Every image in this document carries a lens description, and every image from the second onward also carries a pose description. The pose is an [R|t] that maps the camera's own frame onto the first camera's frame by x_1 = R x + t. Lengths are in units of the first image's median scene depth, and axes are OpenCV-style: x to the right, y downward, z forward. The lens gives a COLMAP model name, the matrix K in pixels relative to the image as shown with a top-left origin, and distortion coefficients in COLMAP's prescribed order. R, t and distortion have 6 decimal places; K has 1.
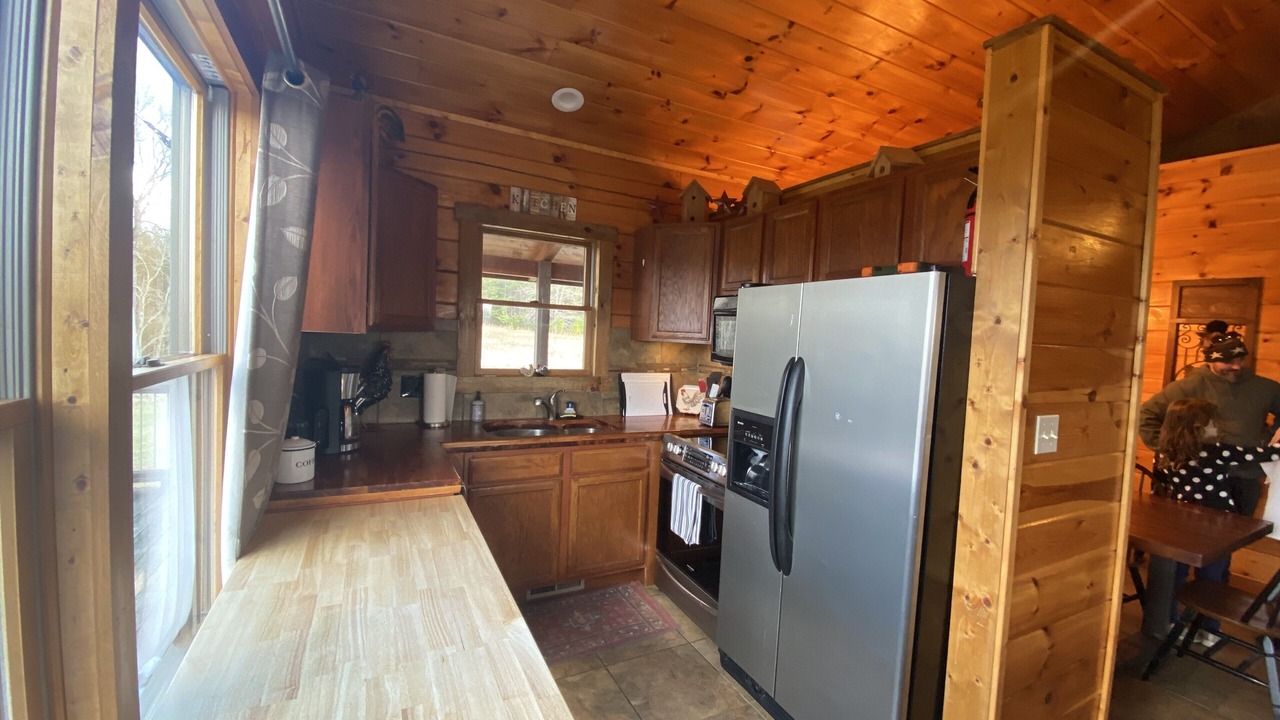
lens RADIAL K [[520.9, 0, 640.0], [0, 520.9, 360.0], [0, 0, 1]] dist [0.080041, -0.056326]
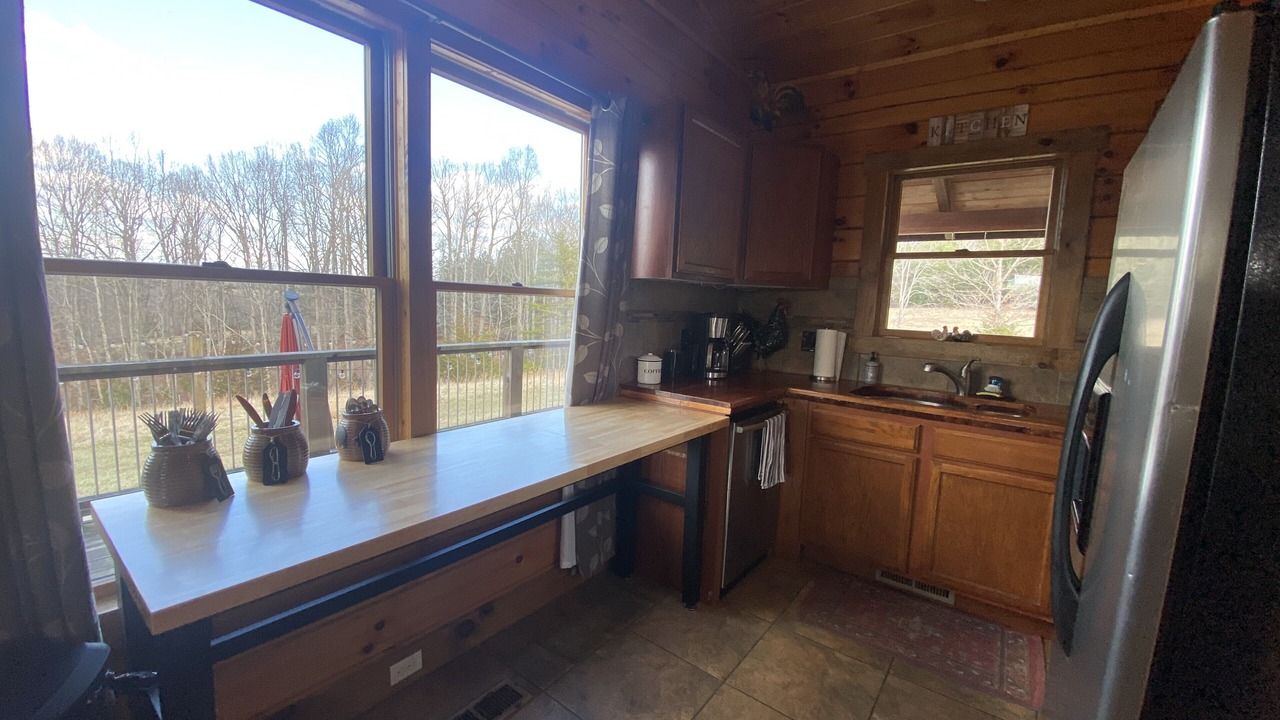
lens RADIAL K [[520.9, 0, 640.0], [0, 520.9, 360.0], [0, 0, 1]] dist [0.080041, -0.056326]
pose [[0.438555, 0.074301, -0.895628, 0.387886], [-0.066282, 0.996536, 0.050217, 0.057679], [0.896257, 0.037341, 0.441961, 0.212218]]
